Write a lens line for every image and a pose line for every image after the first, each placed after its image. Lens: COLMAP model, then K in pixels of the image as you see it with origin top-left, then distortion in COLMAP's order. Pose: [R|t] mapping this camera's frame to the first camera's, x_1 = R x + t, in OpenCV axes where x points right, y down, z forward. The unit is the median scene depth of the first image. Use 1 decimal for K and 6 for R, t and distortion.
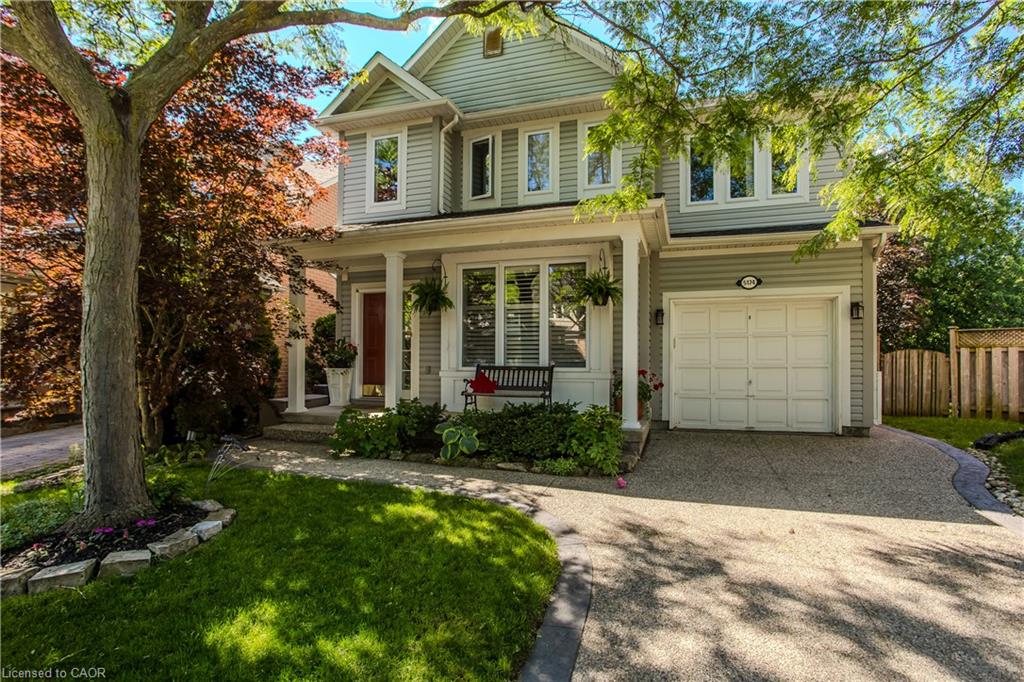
lens RADIAL K [[491.4, 0, 513.6], [0, 491.4, 345.7], [0, 0, 1]] dist [0.031269, 0.000765]
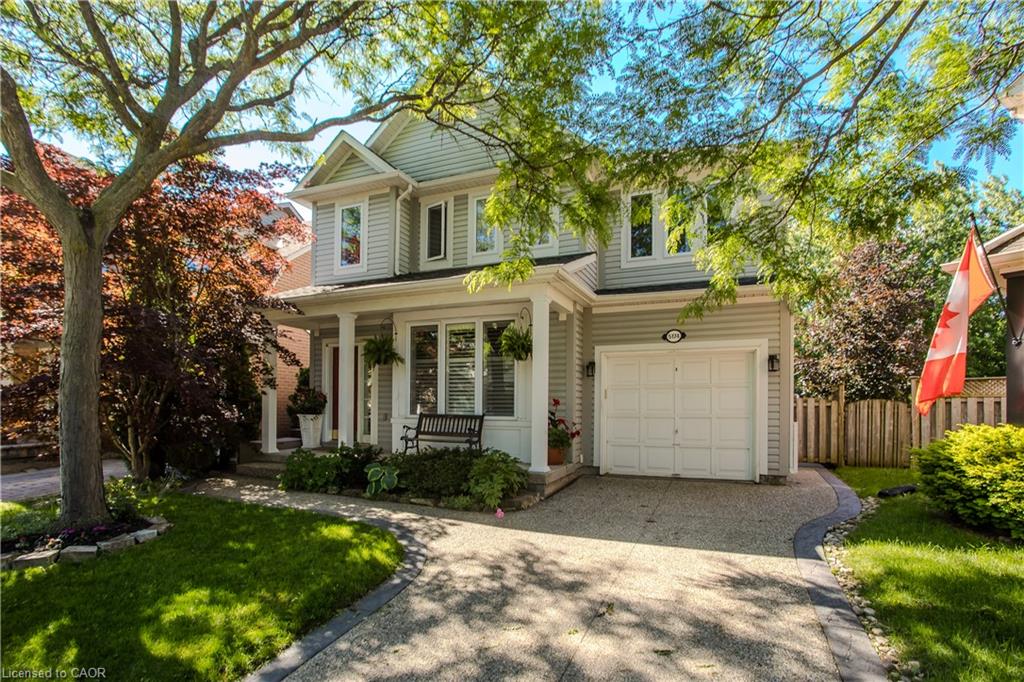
lens RADIAL K [[517.6, 0, 502.4], [0, 517.6, 398.7], [0, 0, 1]] dist [0.032839, 0.002262]
pose [[0.992423, 0.003884, -0.122810, 0.253846], [-0.001516, 0.999811, 0.019367, -0.016271], [0.122862, -0.019034, 0.992241, -0.142679]]
